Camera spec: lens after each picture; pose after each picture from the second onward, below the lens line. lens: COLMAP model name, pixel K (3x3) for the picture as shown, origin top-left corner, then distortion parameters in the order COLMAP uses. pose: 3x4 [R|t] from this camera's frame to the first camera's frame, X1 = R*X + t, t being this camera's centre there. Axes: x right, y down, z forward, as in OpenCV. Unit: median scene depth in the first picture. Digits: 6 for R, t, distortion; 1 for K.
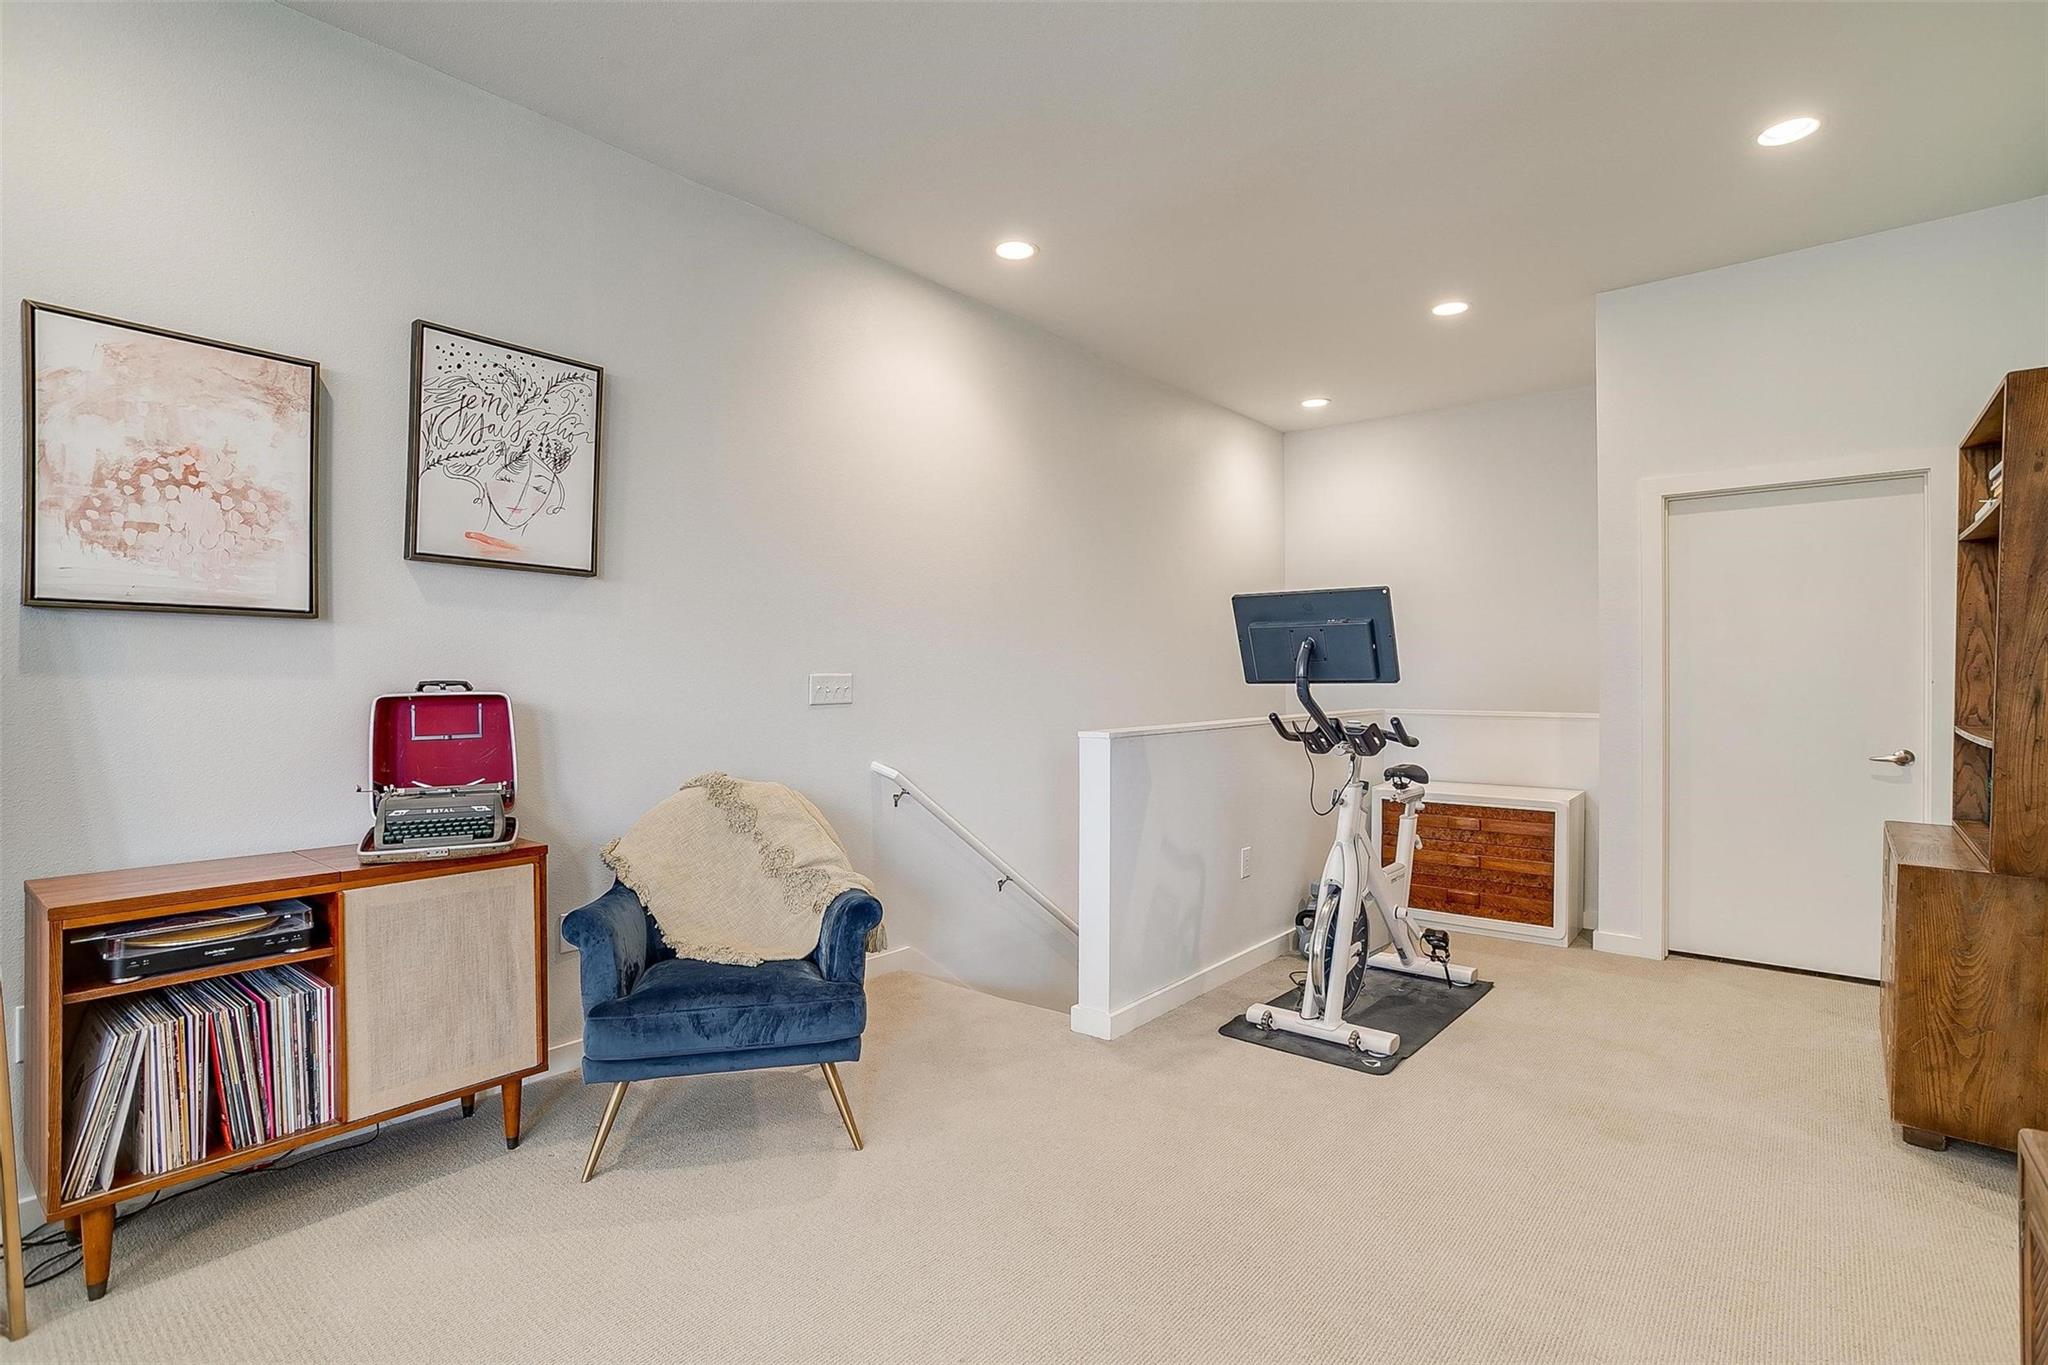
lens RADIAL K [[992.7, 0, 1021.4], [0, 992.7, 682.3], [0, 0, 1]] dist [-0.068046, 0.041539]
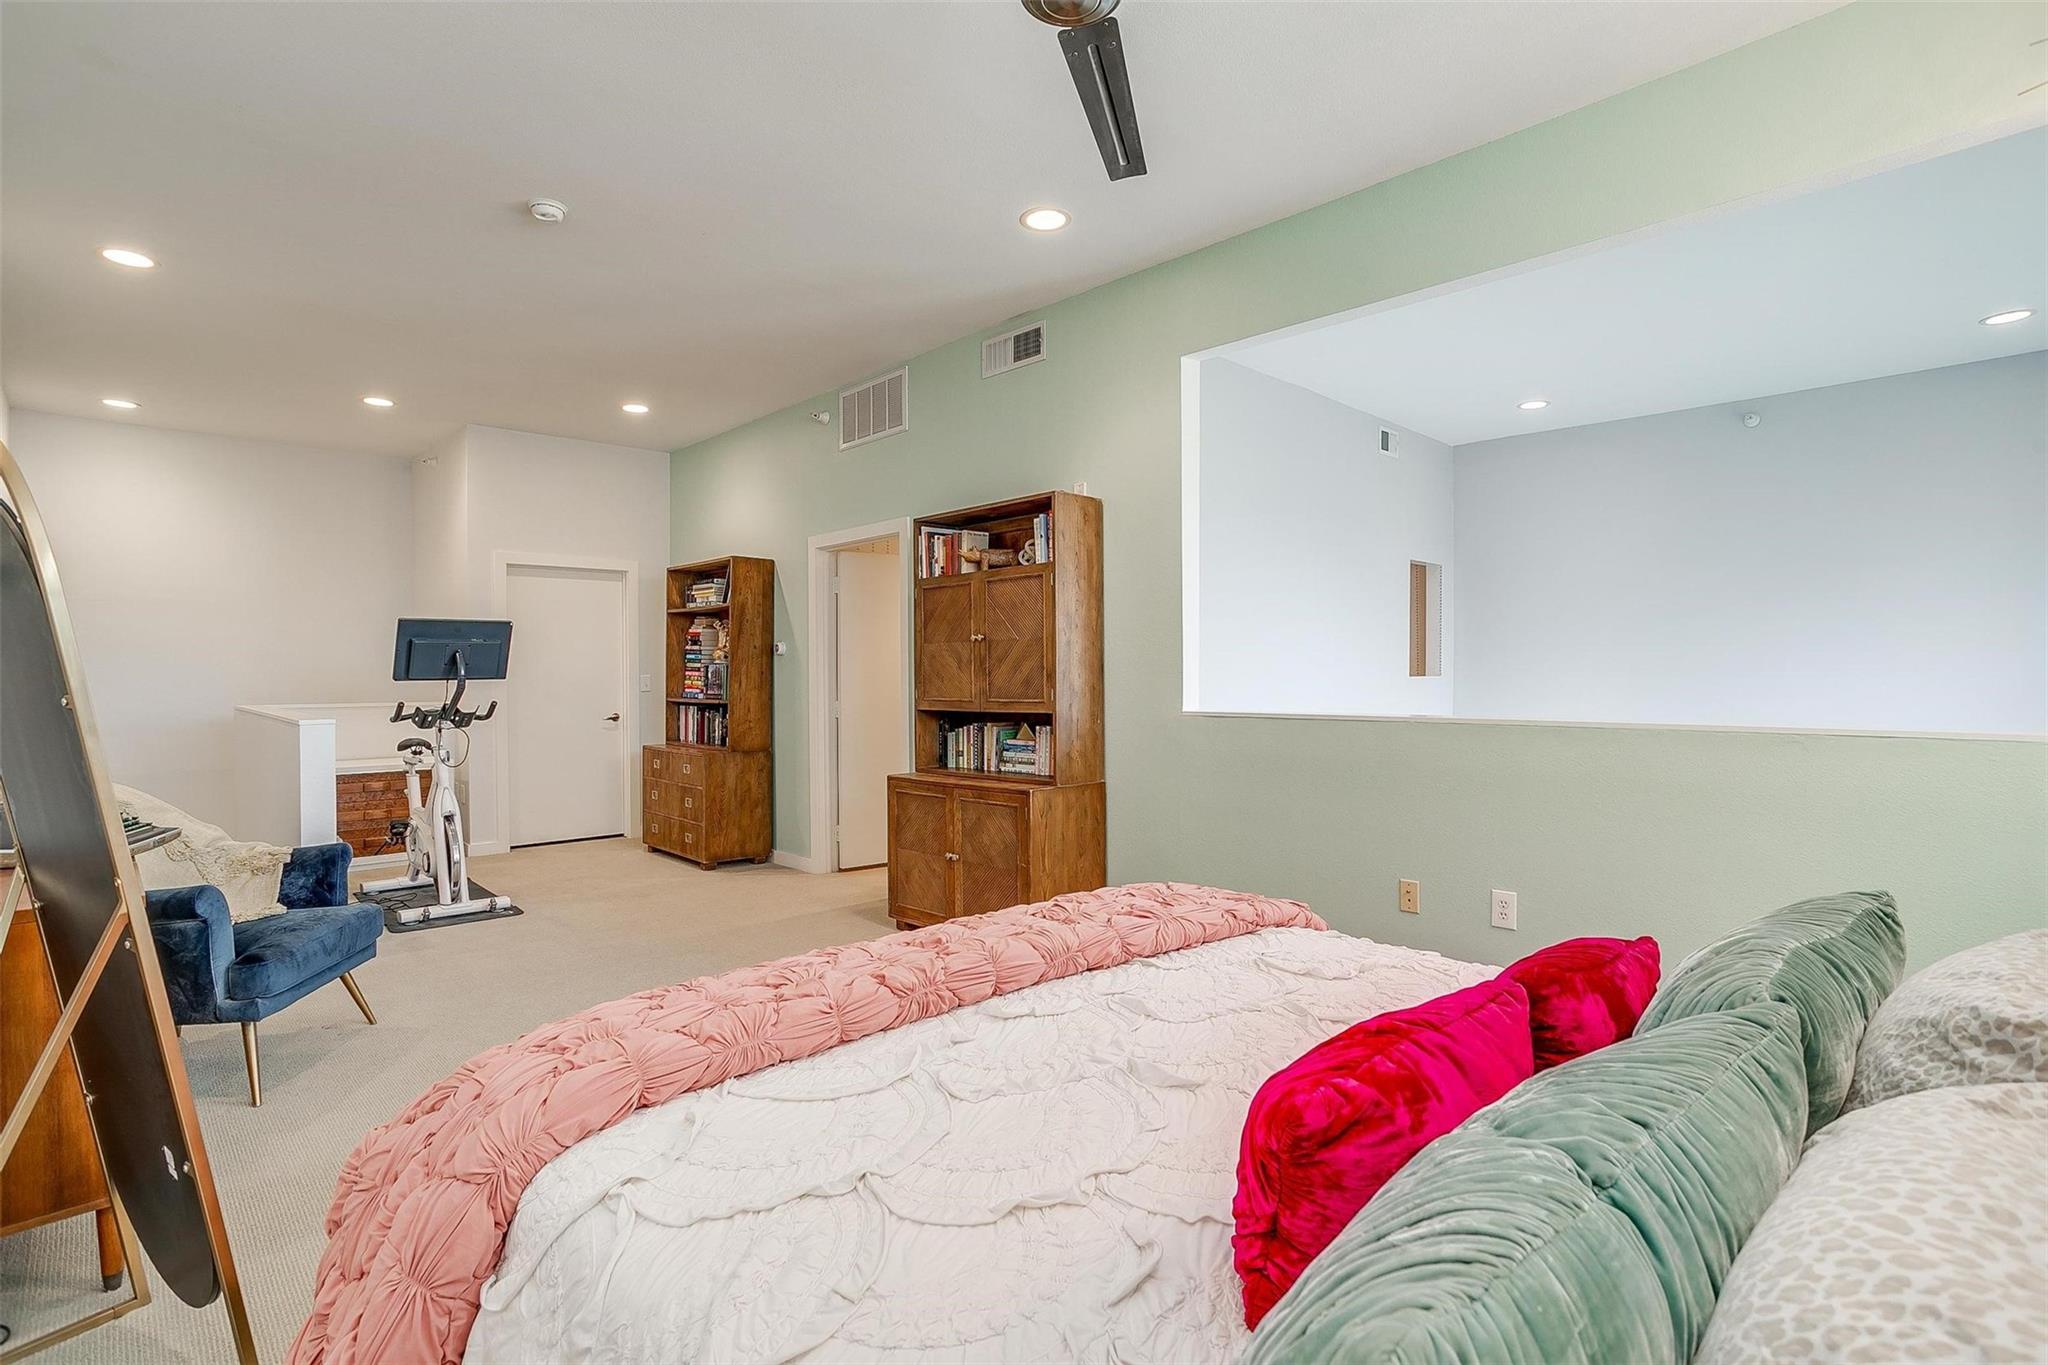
lens RADIAL K [[992.7, 0, 1021.4], [0, 992.7, 682.3], [0, 0, 1]] dist [-0.068046, 0.041539]
pose [[0.093200, -0.009741, 0.995600, -1.103470], [0.011833, 0.999892, 0.008675, 0.001104], [-0.995577, 0.010973, 0.093305, -0.001770]]
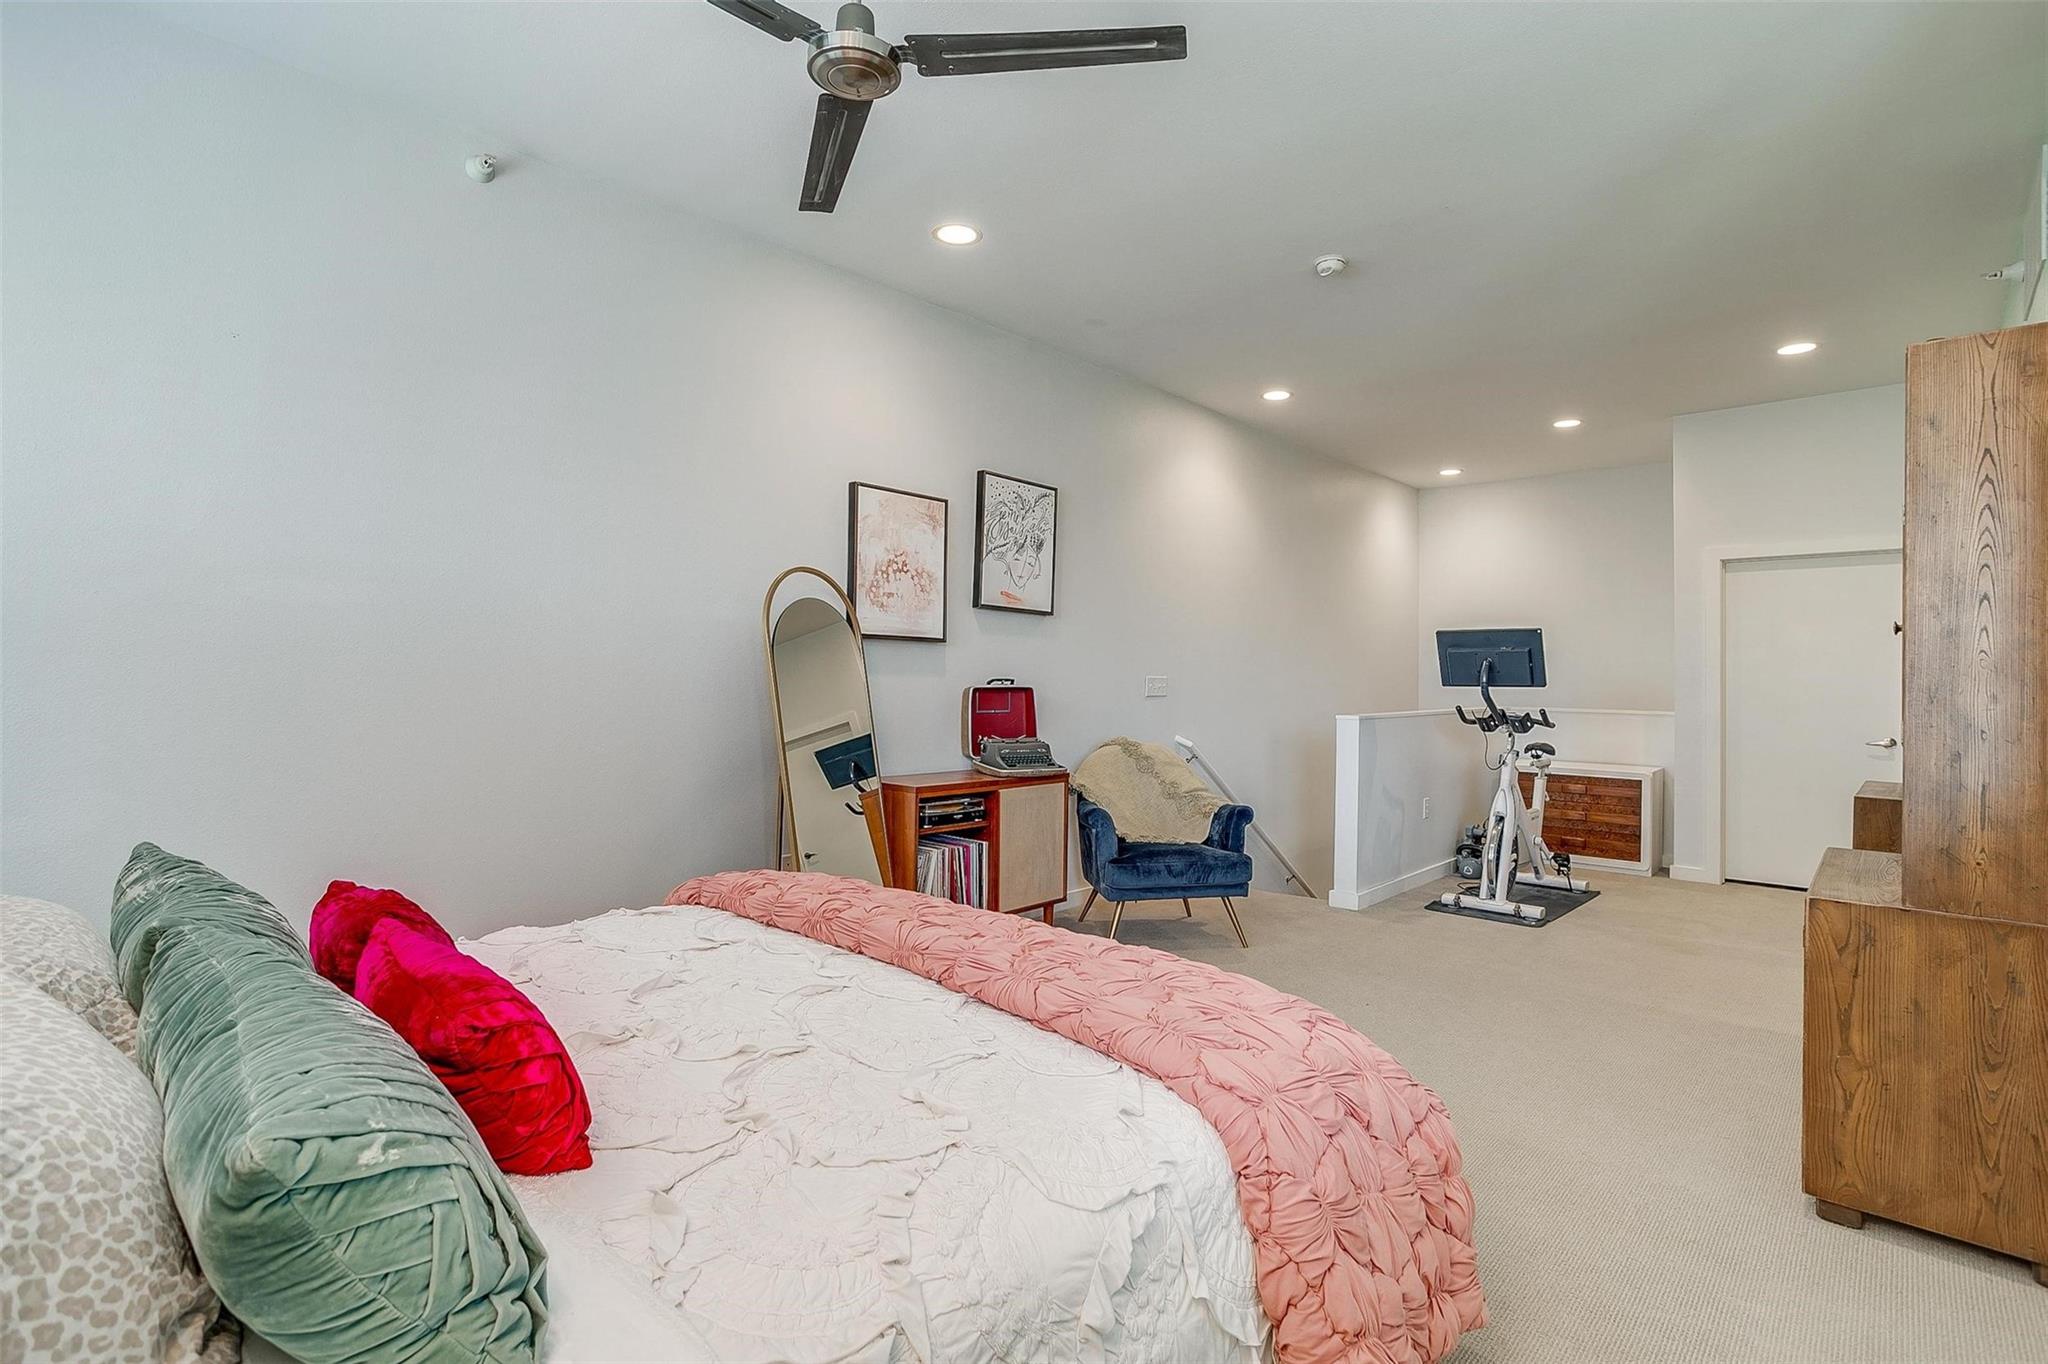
lens RADIAL K [[1003.2, 0, 1021.0], [0, 1003.2, 665.6], [0, 0, 1]] dist [-0.063931, 0.041070]
pose [[0.998591, 0.013003, -0.051441, -0.376393], [-0.013855, 0.999772, -0.016238, 0.002932], [0.051218, 0.016928, 0.998544, -0.634760]]
